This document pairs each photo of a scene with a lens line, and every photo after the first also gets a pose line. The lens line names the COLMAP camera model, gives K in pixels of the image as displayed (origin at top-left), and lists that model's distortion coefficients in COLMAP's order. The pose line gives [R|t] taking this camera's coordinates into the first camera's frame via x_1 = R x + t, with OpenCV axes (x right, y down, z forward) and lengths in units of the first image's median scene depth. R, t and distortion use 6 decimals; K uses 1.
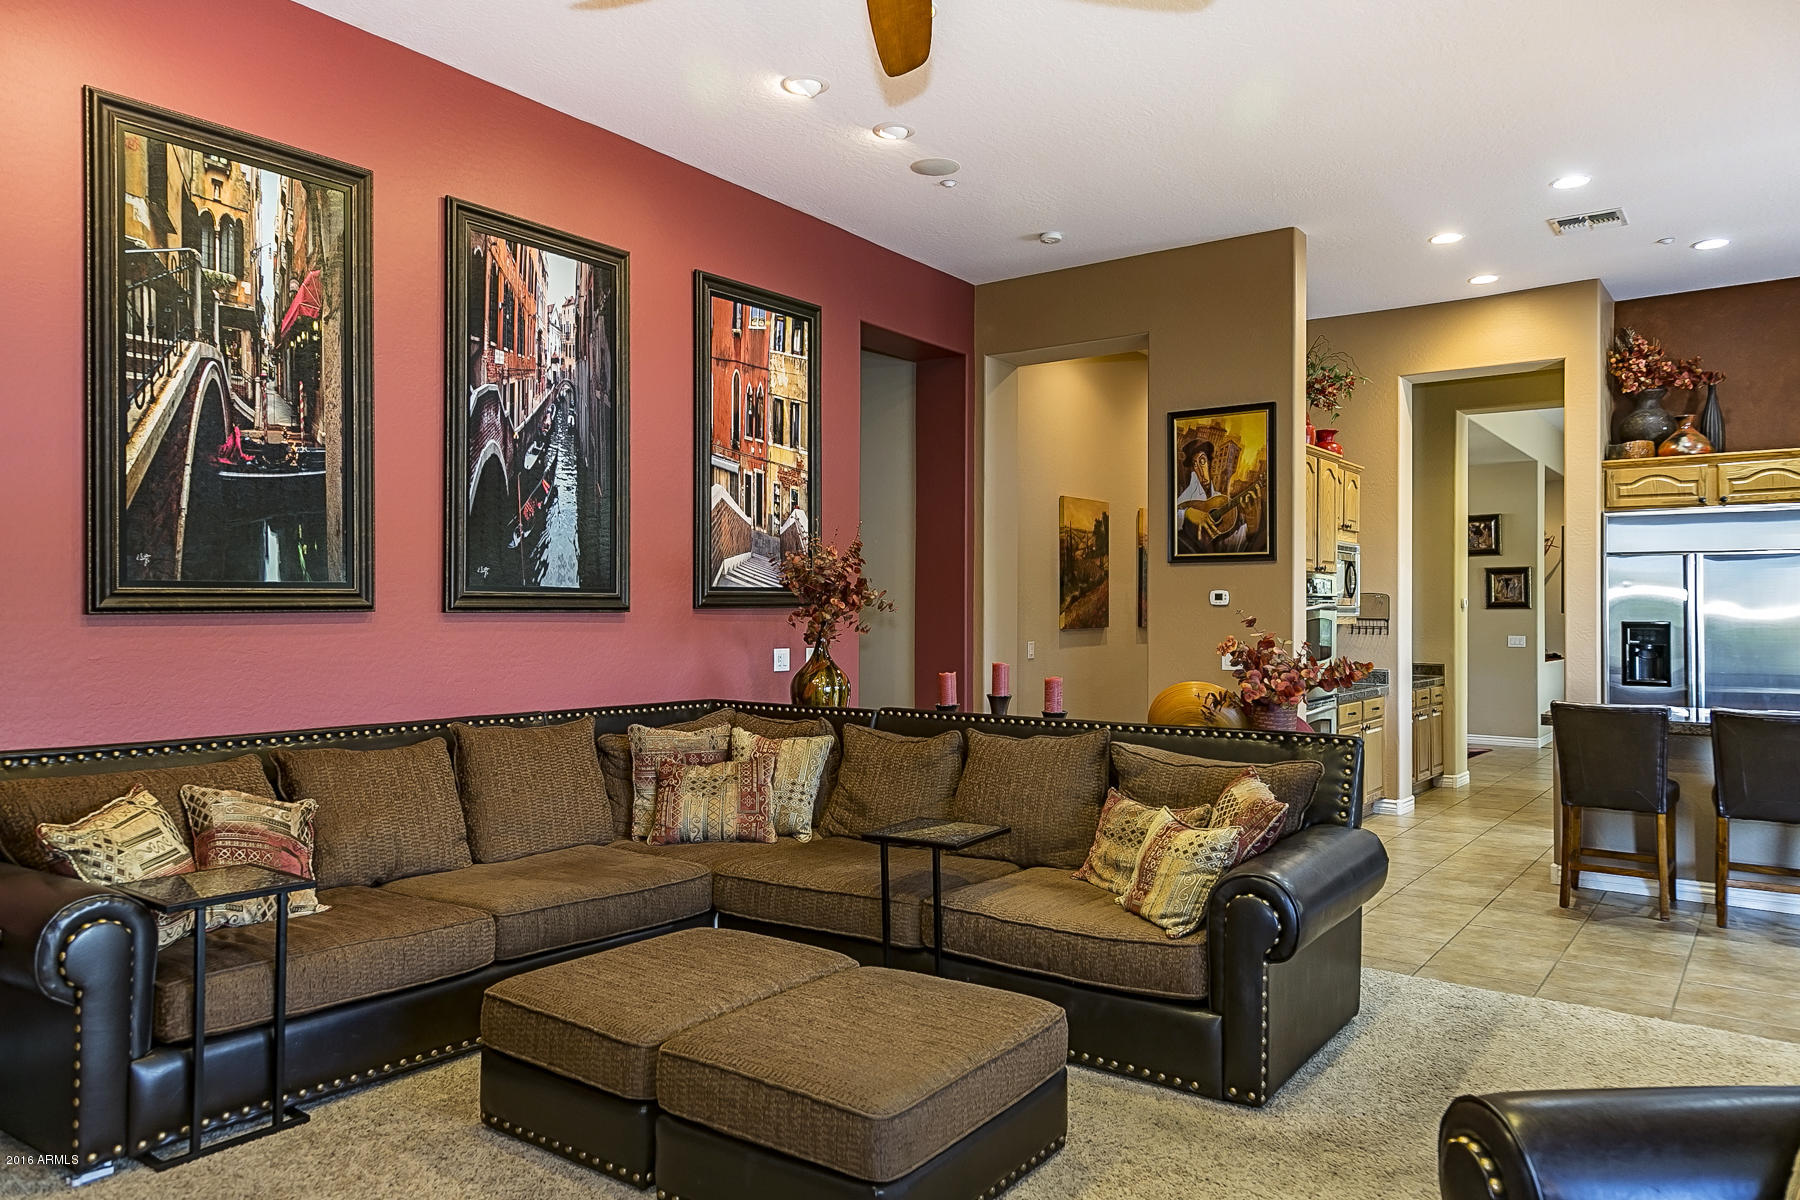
lens RADIAL K [[1216.9, 0, 891.1], [0, 1216.9, 598.9], [0, 0, 1]] dist [0.022630, -0.001683]
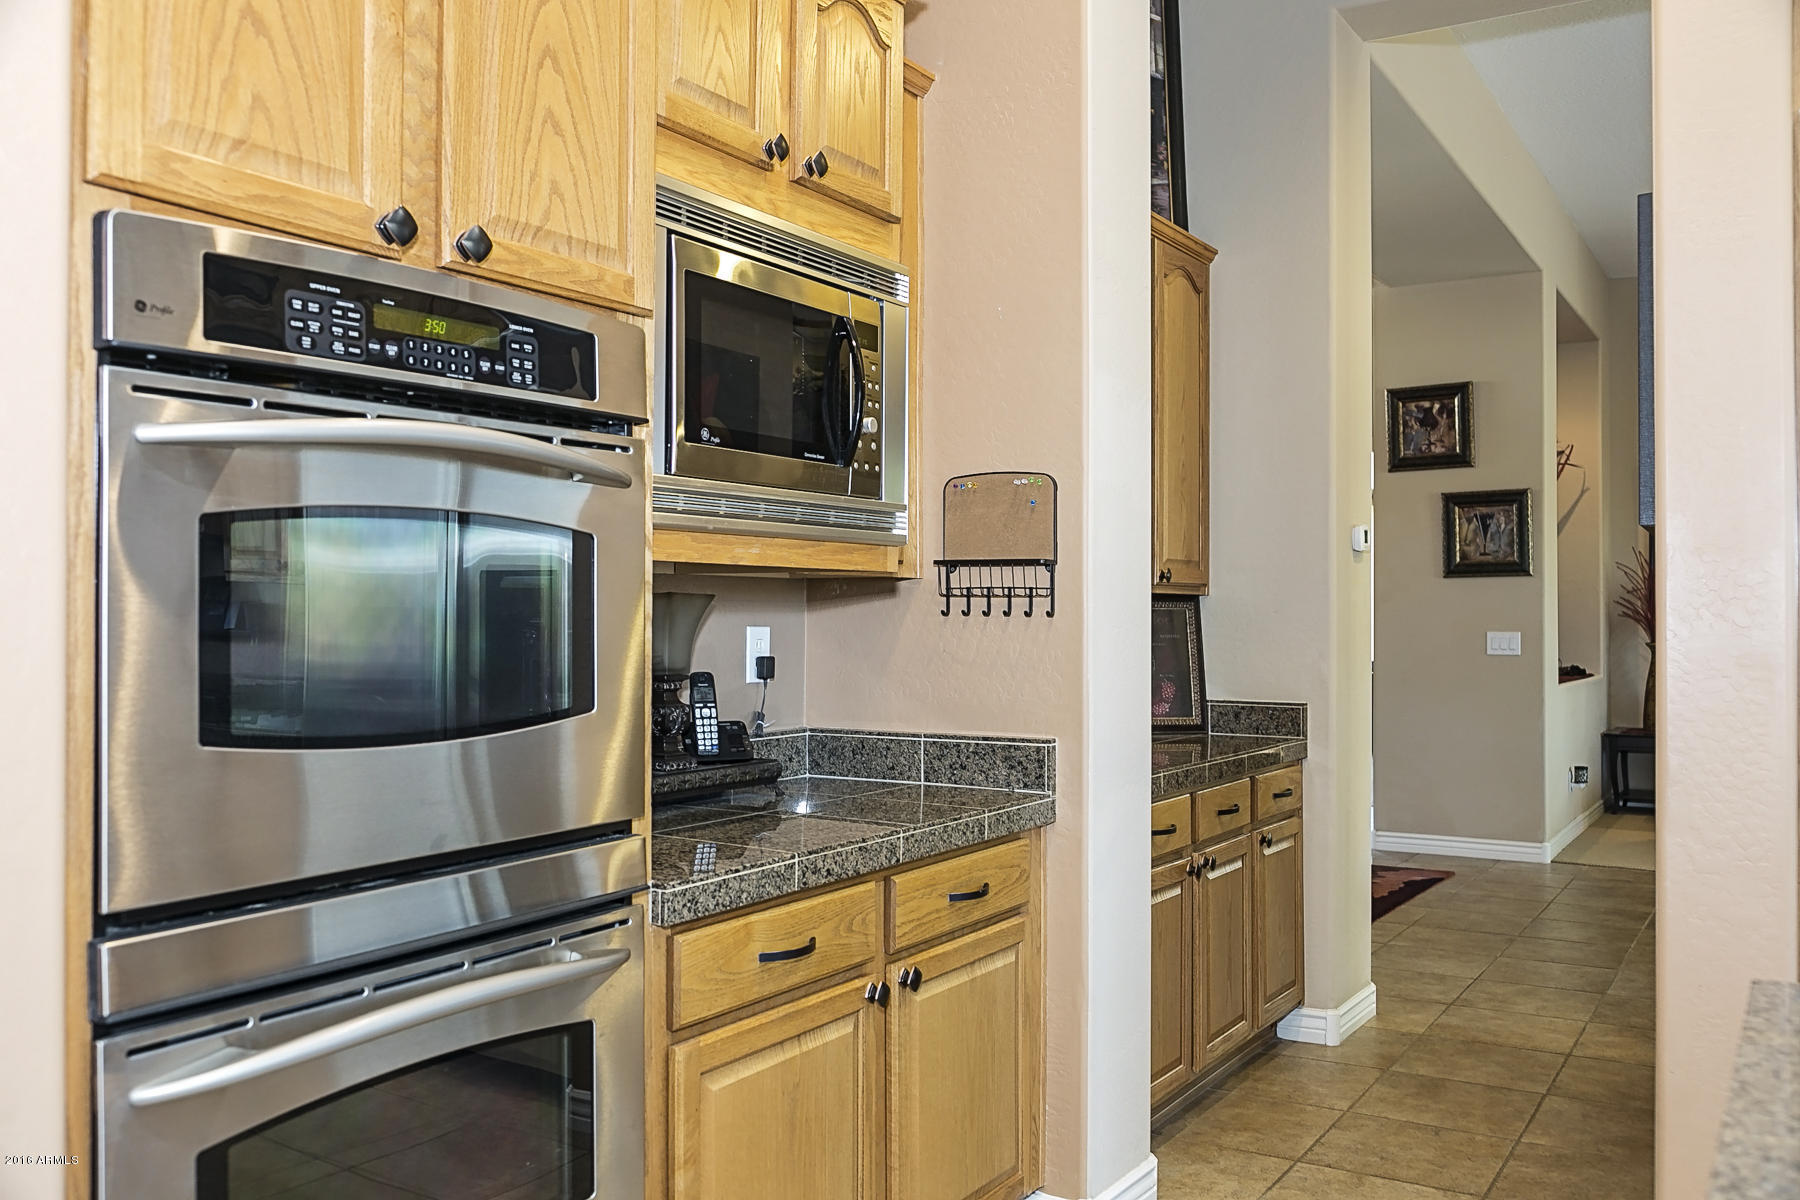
lens RADIAL K [[1529.1, 0, 902.5], [0, 1529.1, 596.9], [0, 0, 1]] dist [-0.012562, -0.001895]
pose [[0.996112, -0.004265, 0.087992, 0.555641], [0.004473, 0.999988, -0.002167, 0.041466], [-0.087982, 0.002553, 0.996119, 1.054879]]
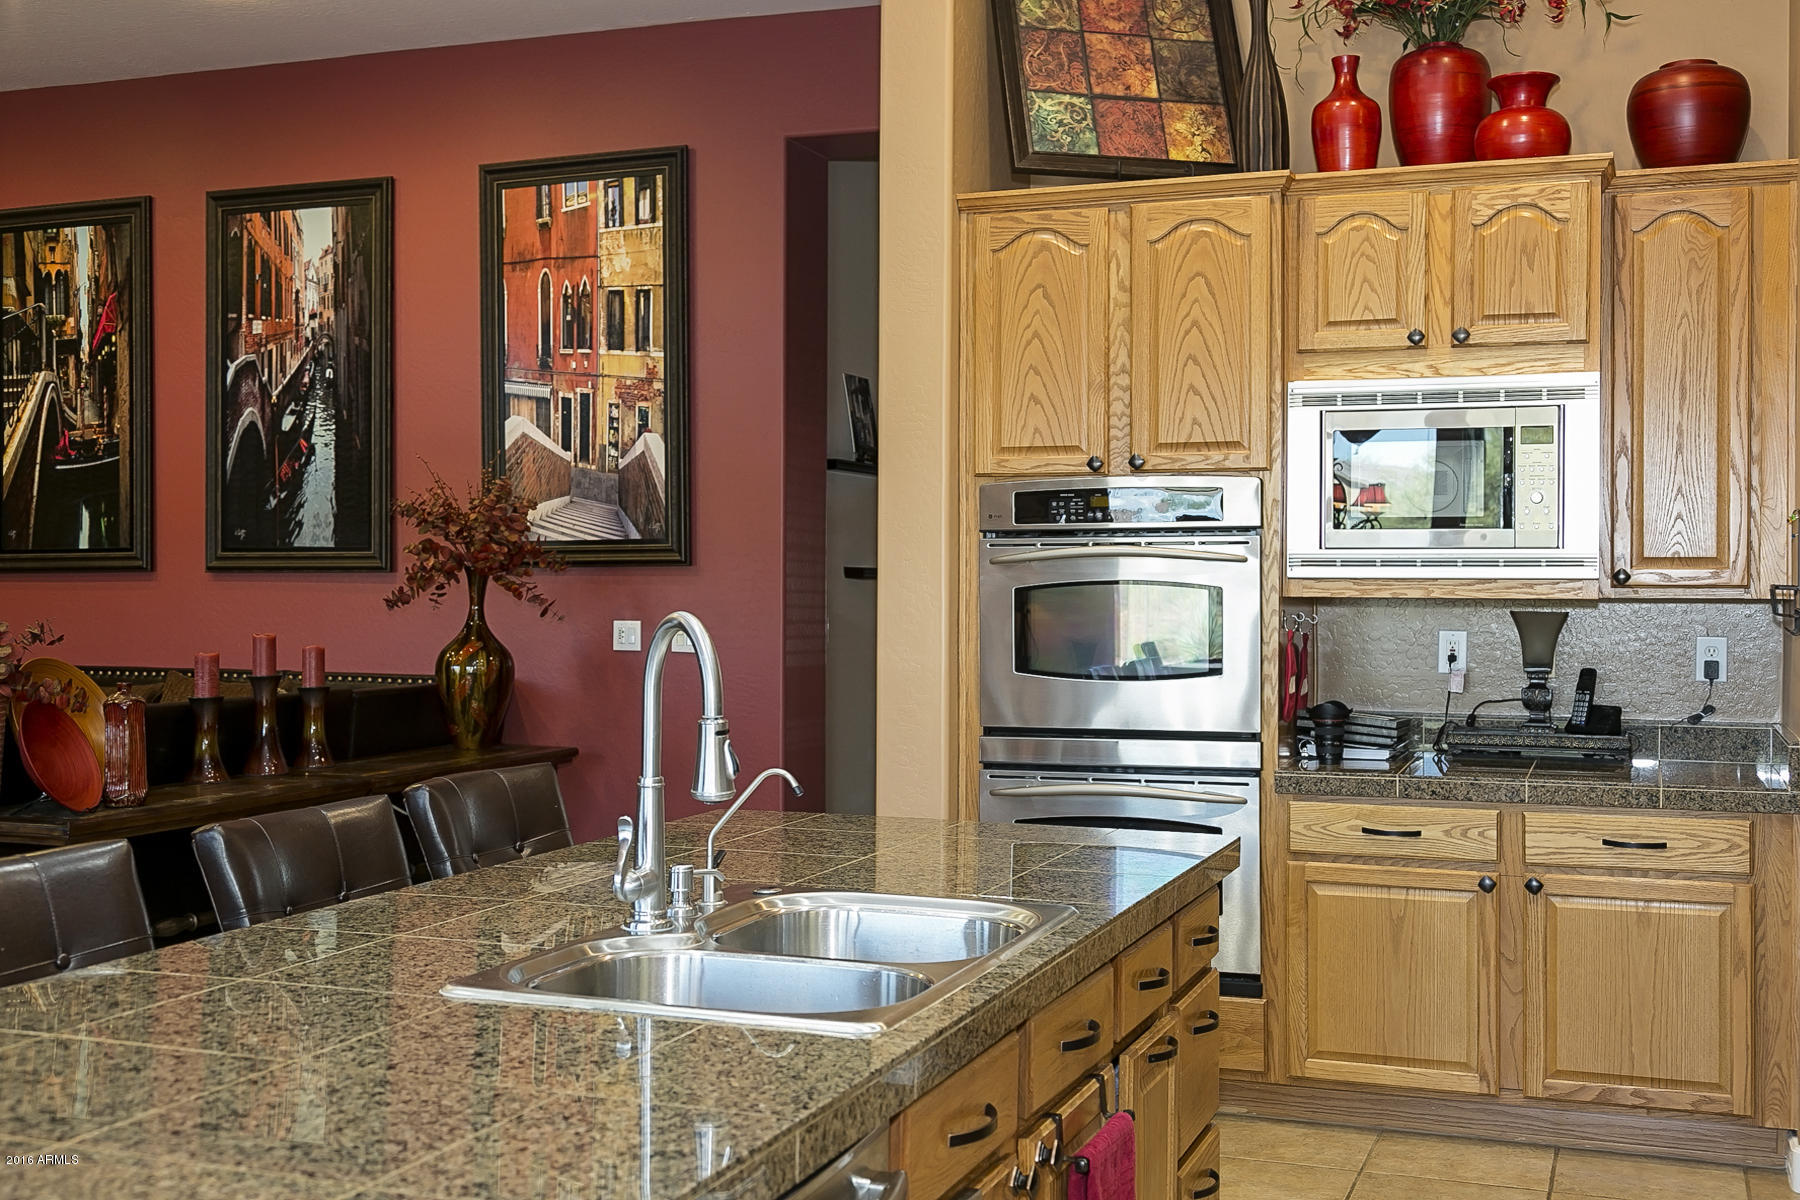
lens RADIAL K [[2014.2, 0, 898.4], [0, 2014.2, 597.7], [0, 0, 1]] dist [0.006368, 0.000000]
pose [[0.272292, 0.006946, -0.962190, 1.420719], [0.007719, 0.999926, 0.009403, 0.019796], [0.962184, -0.009988, 0.272218, 1.011237]]
